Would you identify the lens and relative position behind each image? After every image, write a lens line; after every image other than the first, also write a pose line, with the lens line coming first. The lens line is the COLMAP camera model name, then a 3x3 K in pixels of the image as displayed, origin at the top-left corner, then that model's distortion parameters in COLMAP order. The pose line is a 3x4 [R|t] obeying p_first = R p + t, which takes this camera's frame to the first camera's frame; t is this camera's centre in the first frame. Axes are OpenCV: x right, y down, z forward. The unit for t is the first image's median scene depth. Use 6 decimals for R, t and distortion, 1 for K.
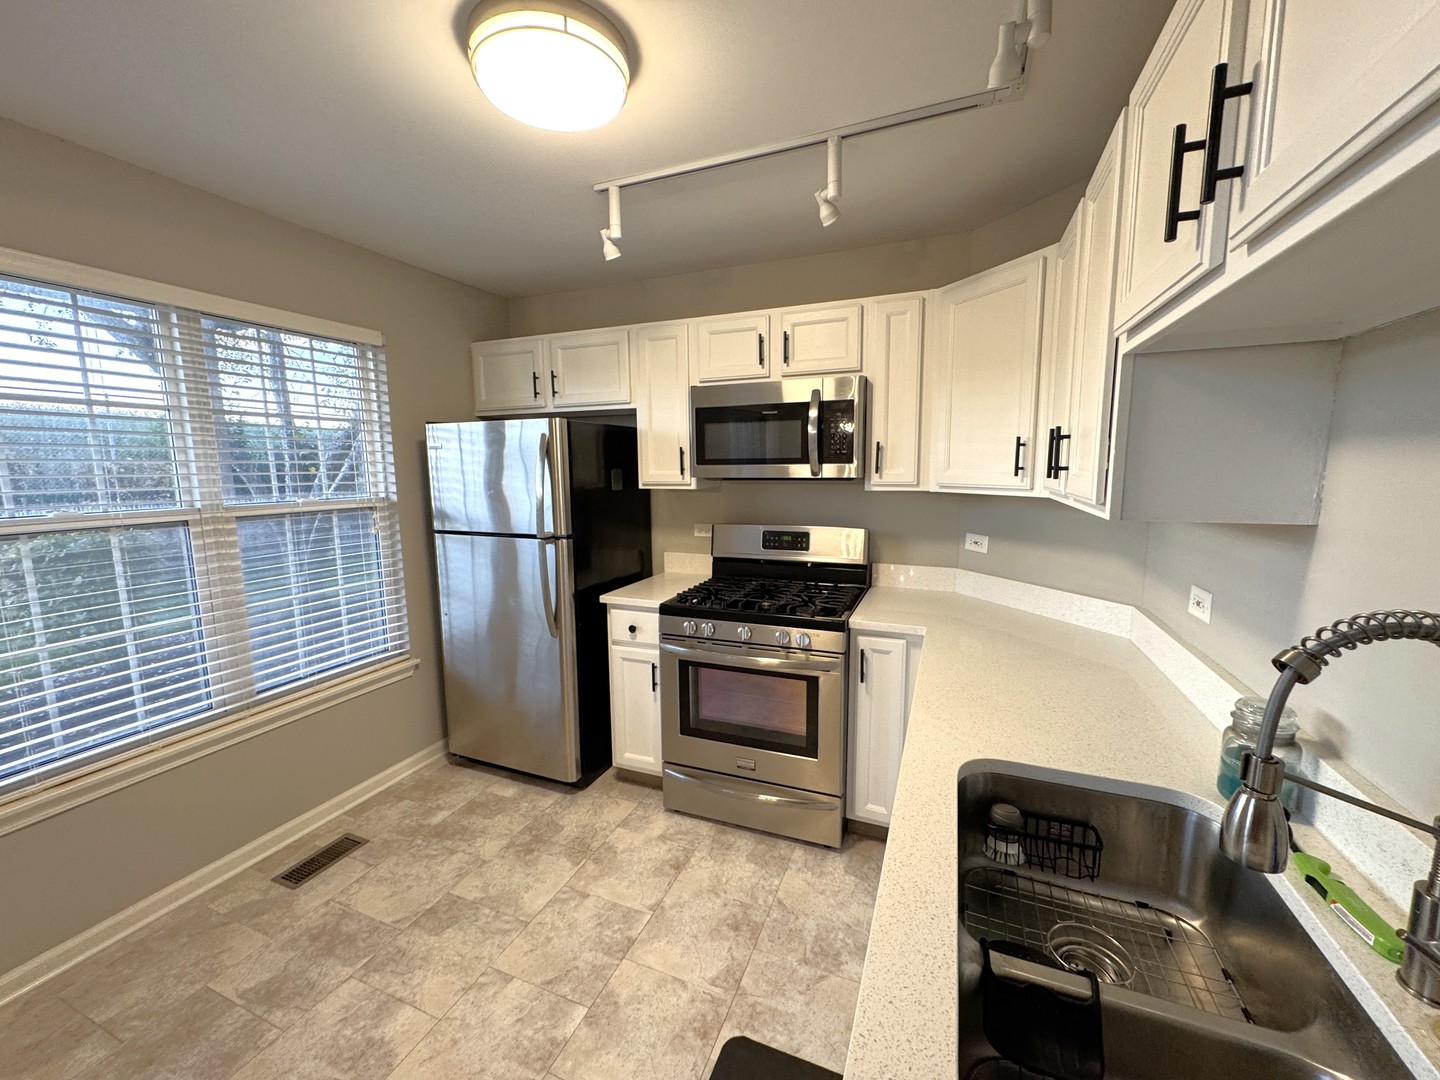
lens RADIAL K [[573.5, 0, 718.9], [0, 573.5, 540.7], [0, 0, 1]] dist [-0.000123, -0.000258]
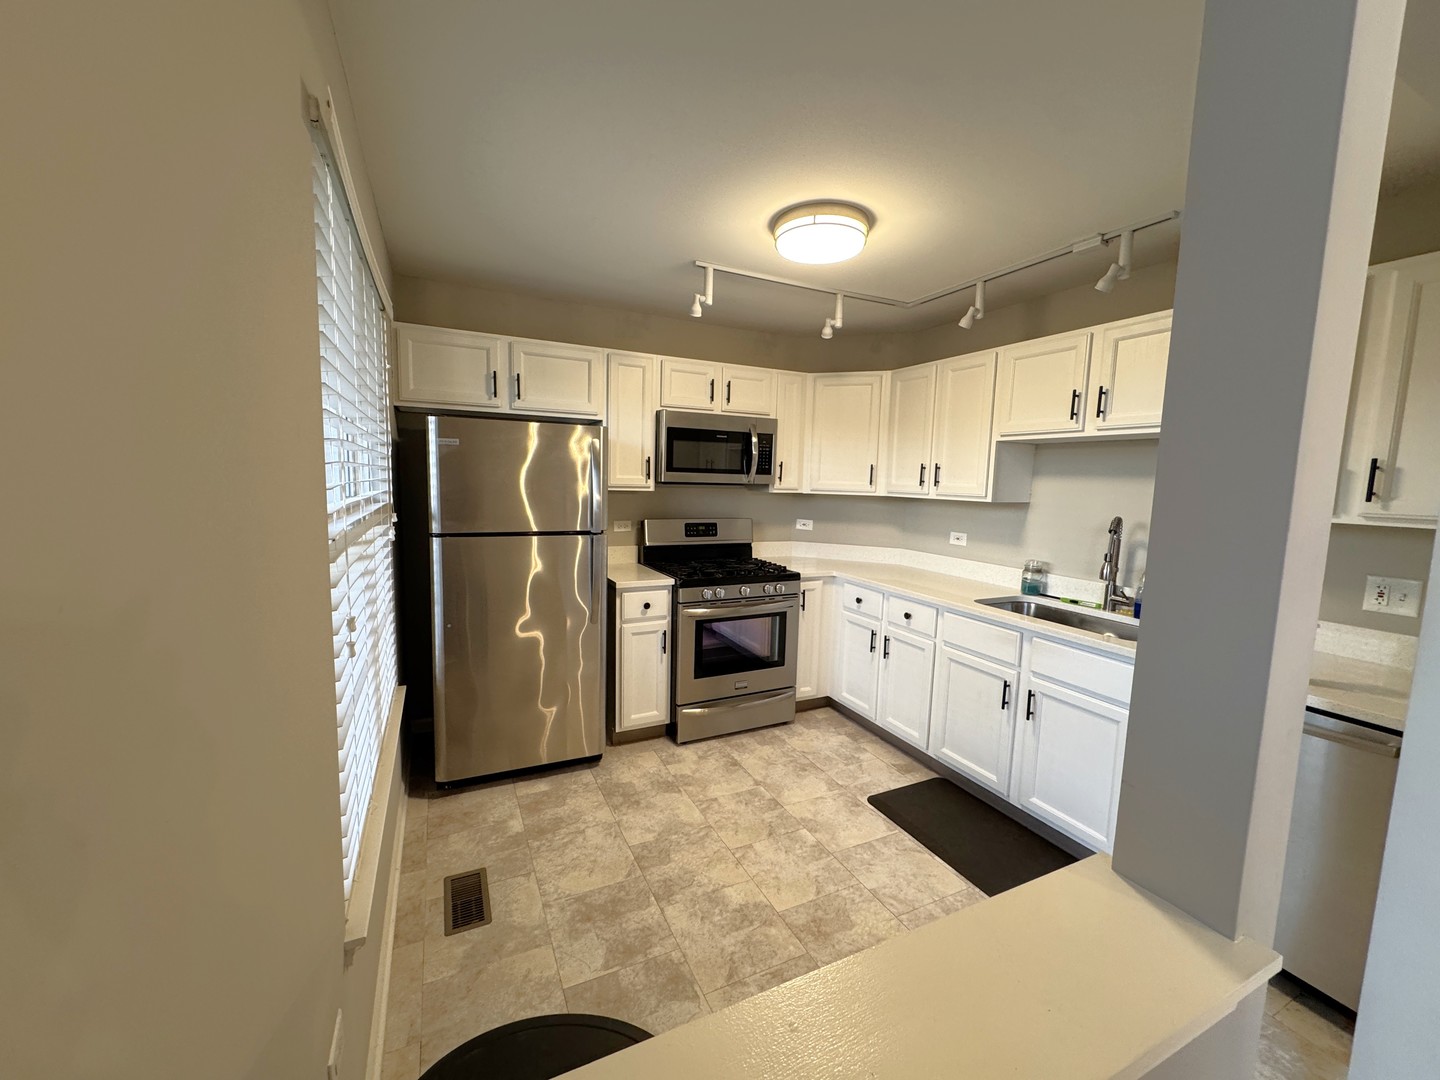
lens RADIAL K [[573.5, 0, 718.9], [0, 573.5, 540.7], [0, 0, 1]] dist [-0.000123, -0.000258]
pose [[0.665053, -0.055565, 0.744726, -1.006558], [0.065606, 0.997720, 0.015855, 0.008246], [-0.743909, 0.038314, 0.667182, 0.083082]]
